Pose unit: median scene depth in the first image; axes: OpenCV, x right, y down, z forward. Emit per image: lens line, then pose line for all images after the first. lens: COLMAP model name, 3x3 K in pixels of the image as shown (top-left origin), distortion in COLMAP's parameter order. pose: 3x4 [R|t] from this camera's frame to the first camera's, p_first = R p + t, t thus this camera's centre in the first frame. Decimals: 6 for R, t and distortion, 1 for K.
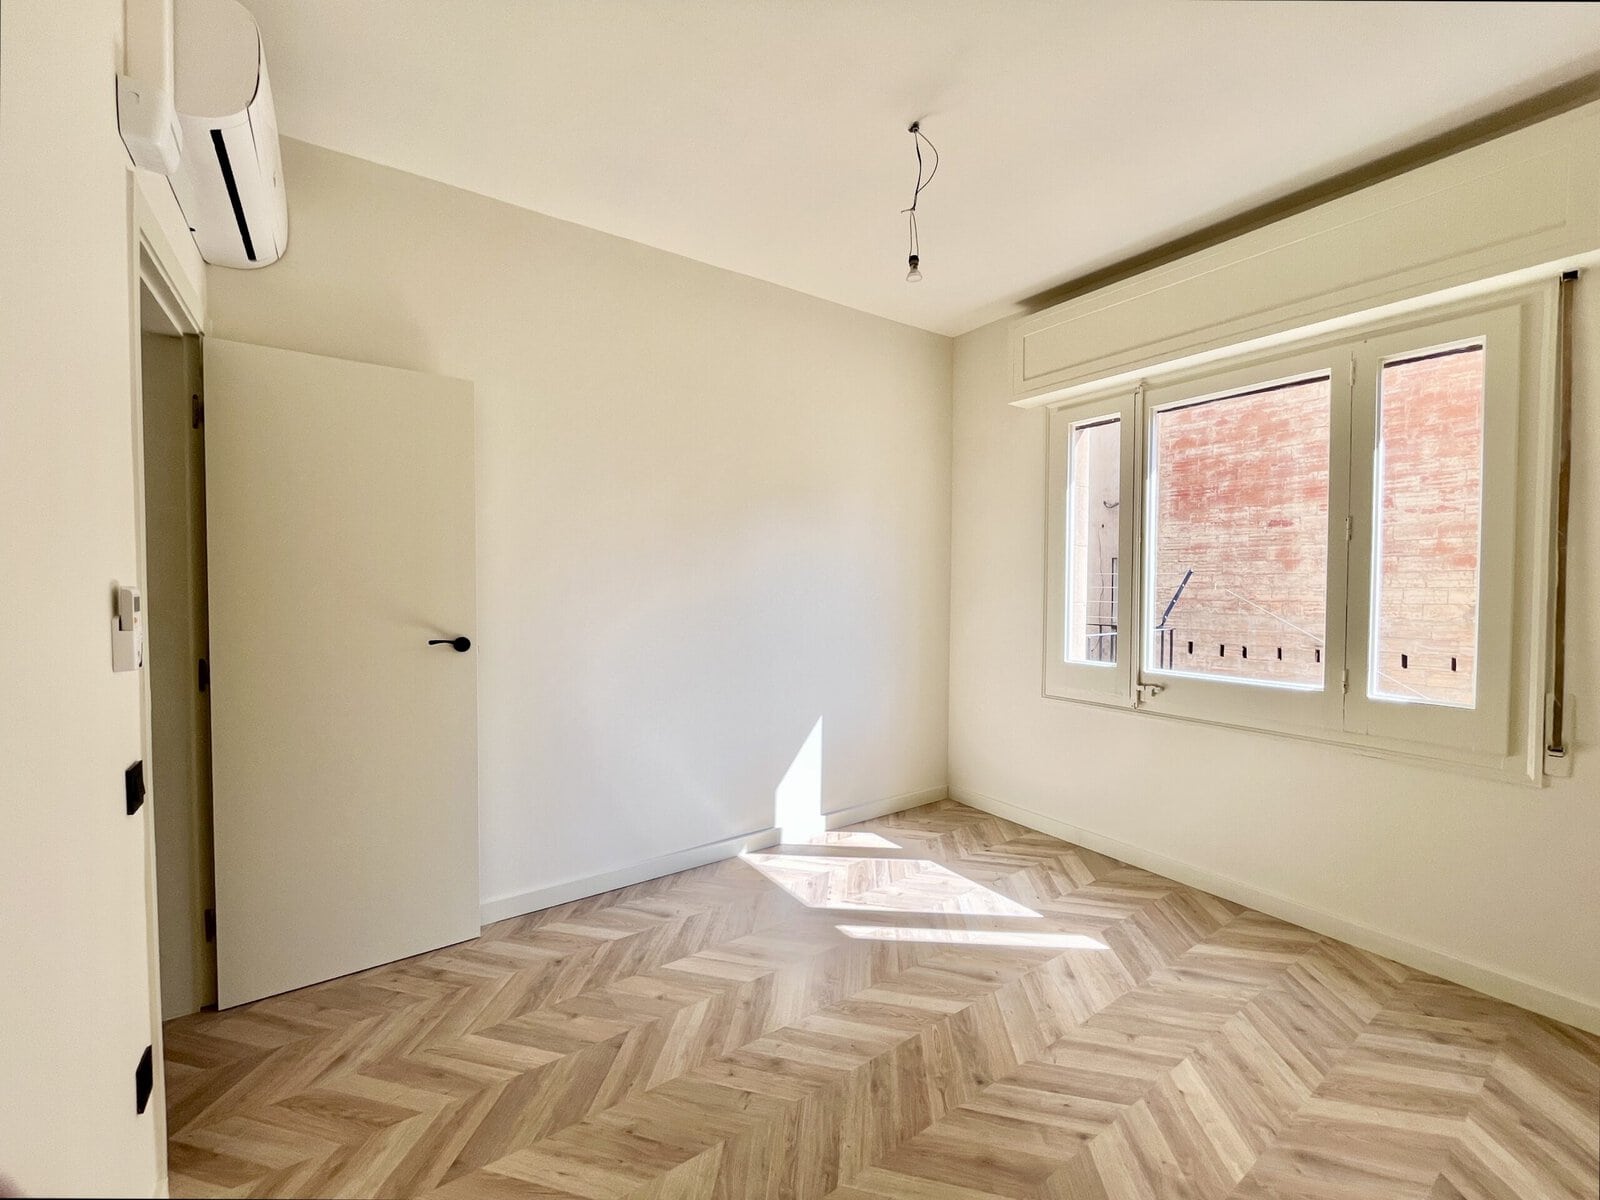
lens RADIAL K [[658.0, 0, 800.0], [0, 658.0, 600.0], [0, 0, 1]] dist [0.000174, 0.000257]
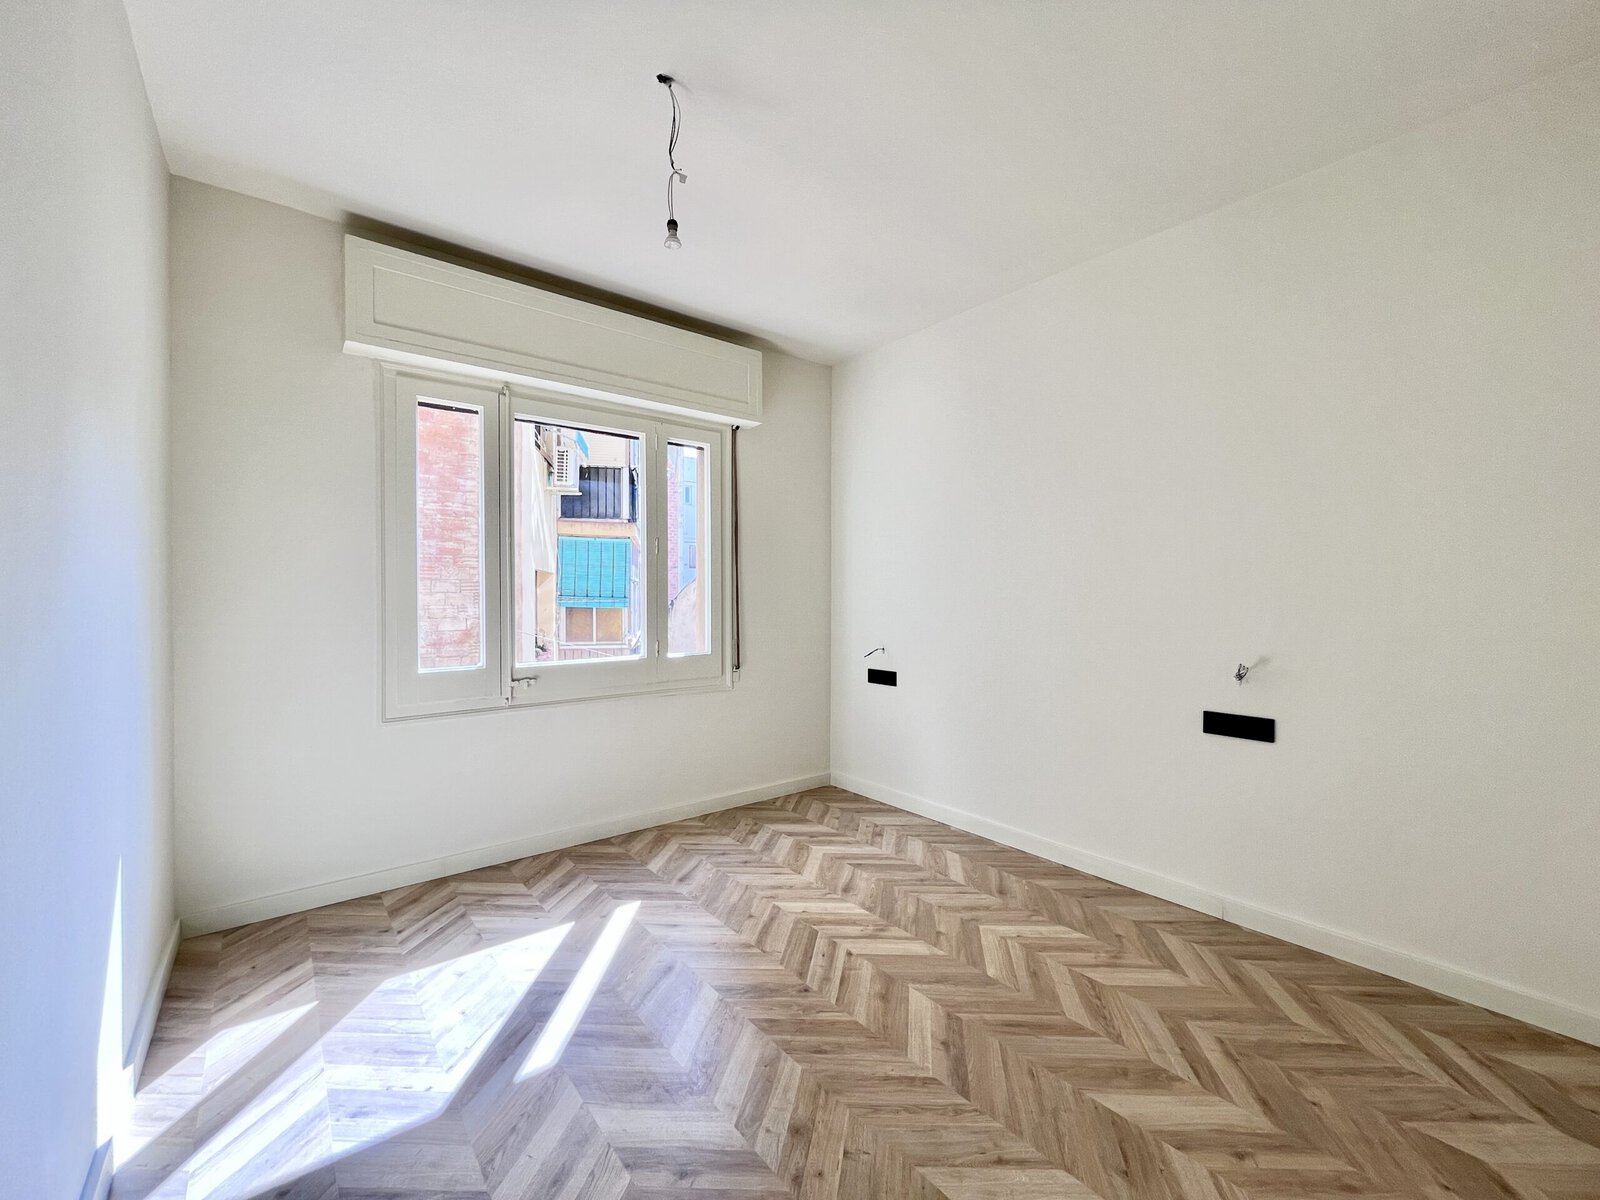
lens RADIAL K [[660.8, 0, 788.3], [0, 660.8, 600.5], [0, 0, 1]] dist [-0.002187, 0.000084]
pose [[-0.063484, -0.012694, 0.997902, -0.612761], [0.031349, 0.999400, 0.014707, 0.002439], [-0.997490, 0.032217, -0.063048, 0.725784]]
